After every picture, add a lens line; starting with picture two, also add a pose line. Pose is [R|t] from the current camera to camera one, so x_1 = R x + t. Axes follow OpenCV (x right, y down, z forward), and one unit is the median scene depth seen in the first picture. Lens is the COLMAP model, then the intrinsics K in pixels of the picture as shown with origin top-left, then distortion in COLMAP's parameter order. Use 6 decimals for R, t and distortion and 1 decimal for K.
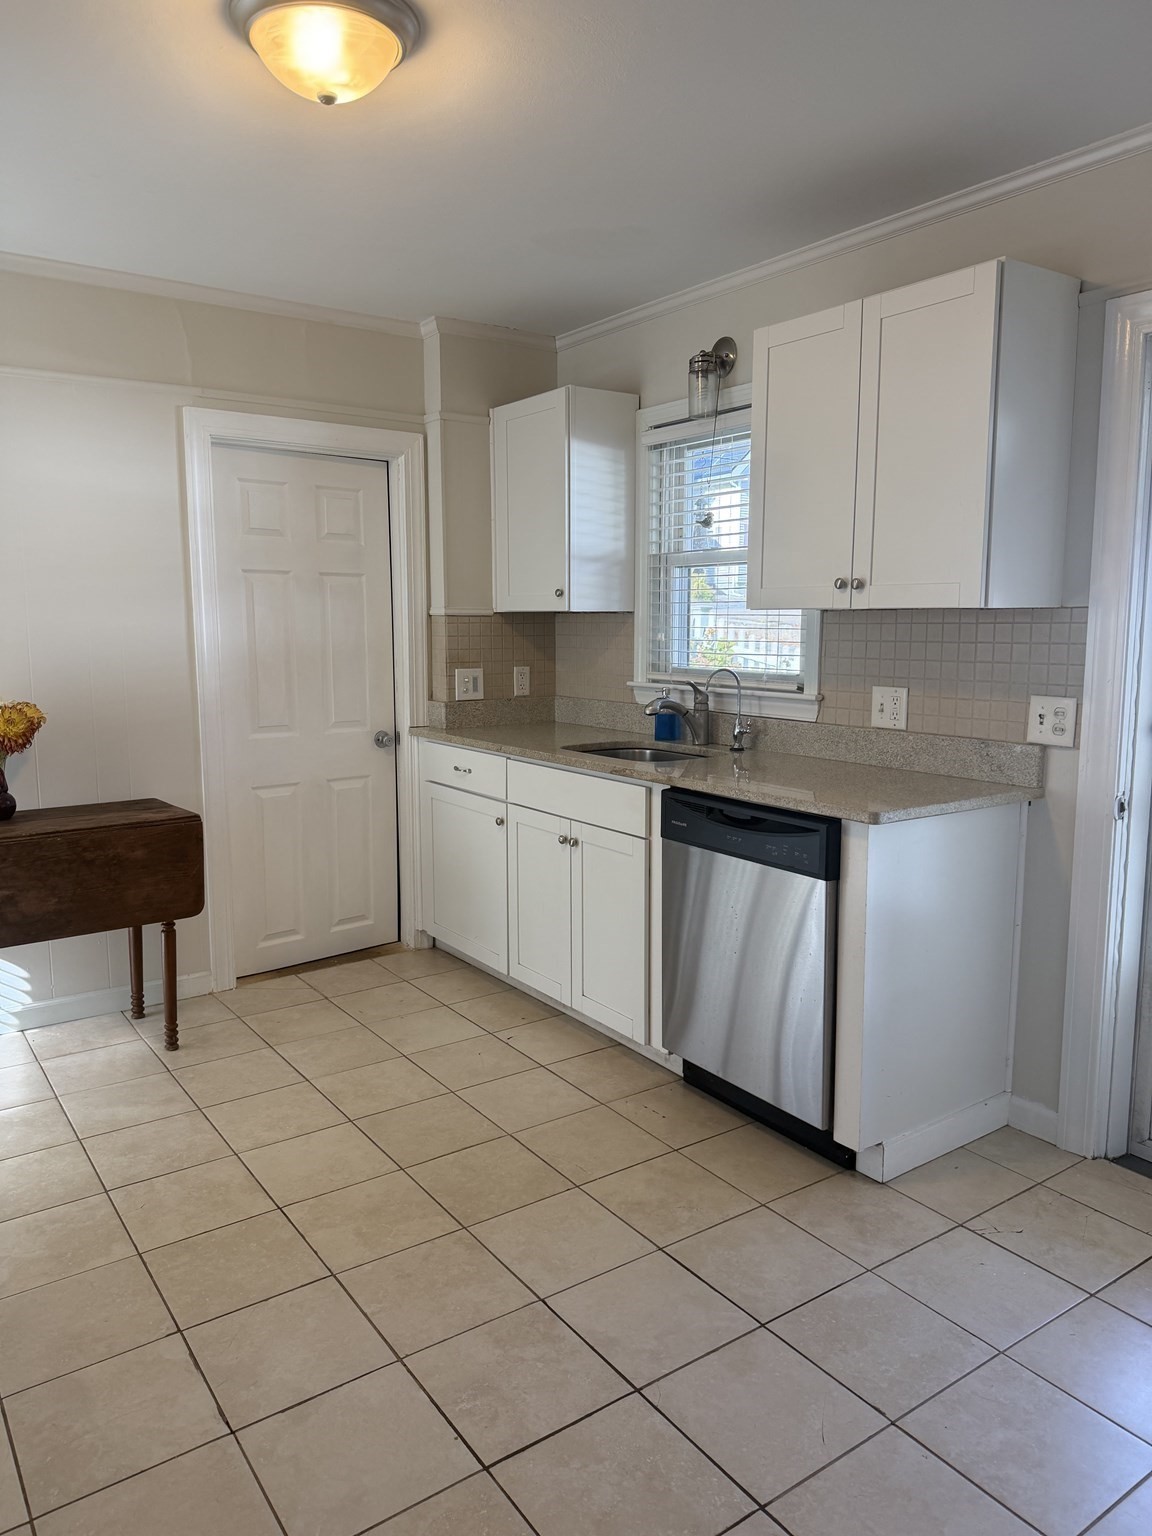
lens RADIAL K [[1108.8, 0, 572.5], [0, 1108.8, 773.8], [0, 0, 1]] dist [0.069326, -0.042967]
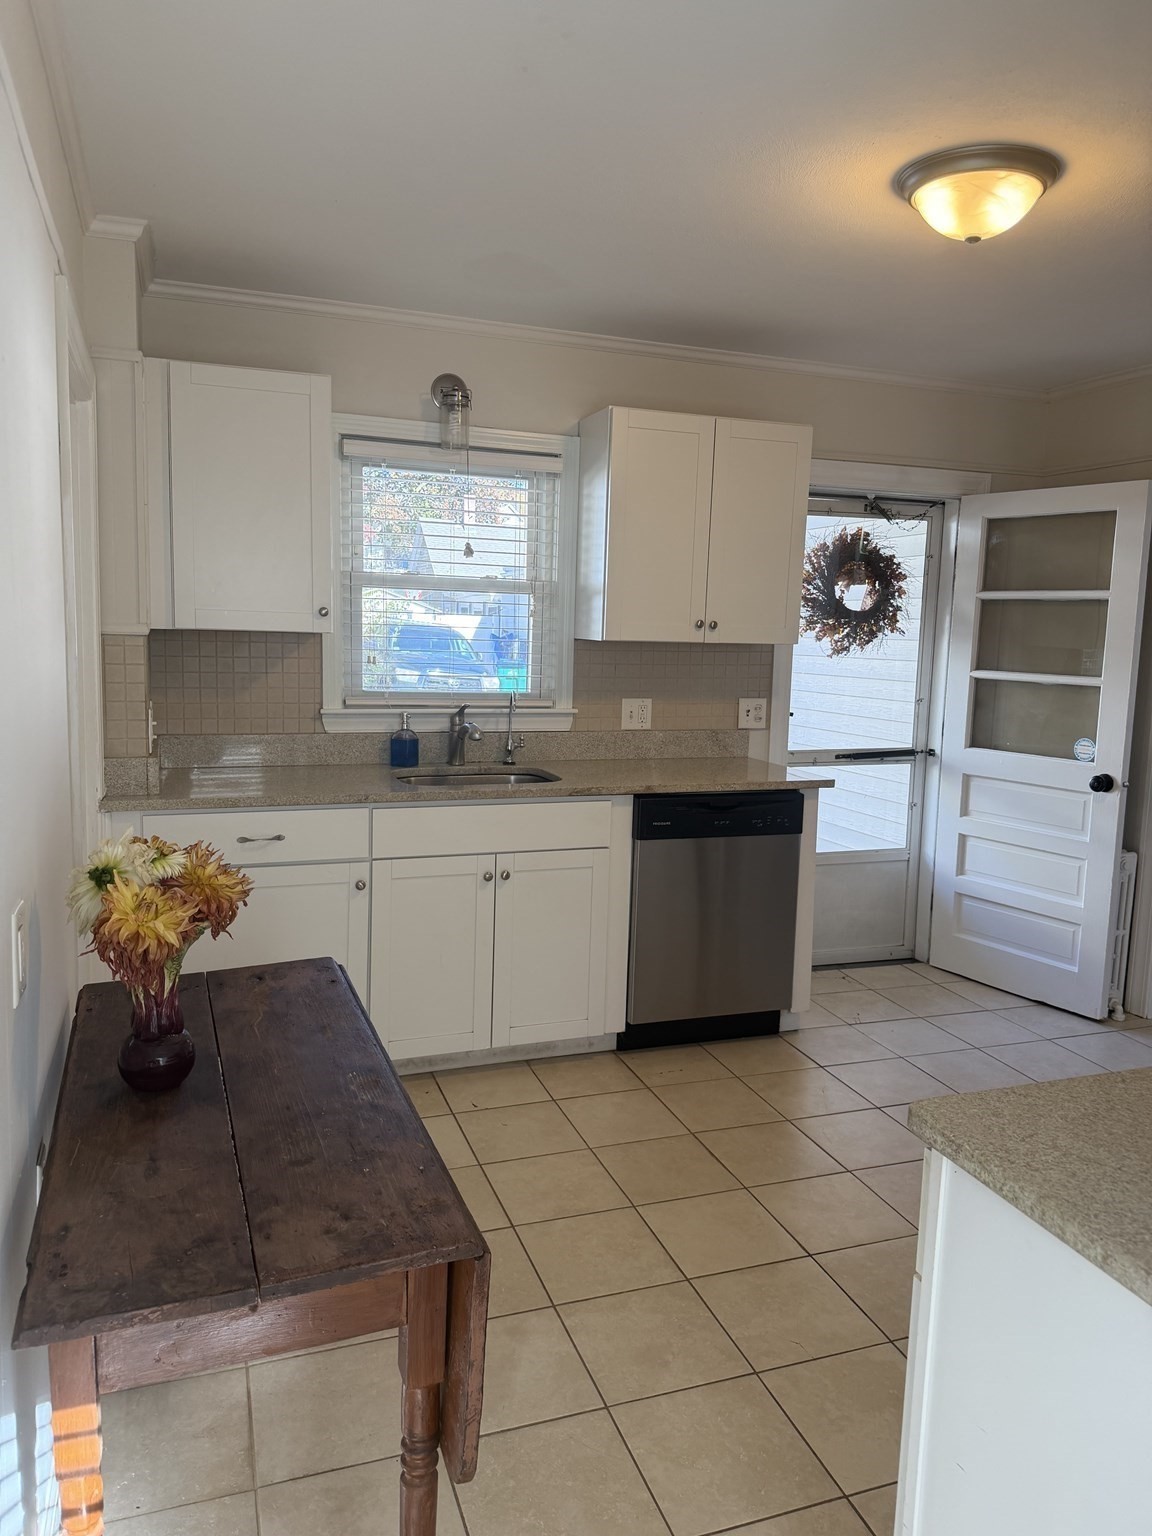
lens RADIAL K [[1108.8, 0, 570.6], [0, 1108.8, 758.7], [0, 0, 1]] dist [0.069326, -0.042967]
pose [[0.237034, -0.117225, 0.964403, -1.015310], [0.105685, 0.989913, 0.094351, -0.140540], [-0.965736, 0.079559, 0.247032, 0.766147]]
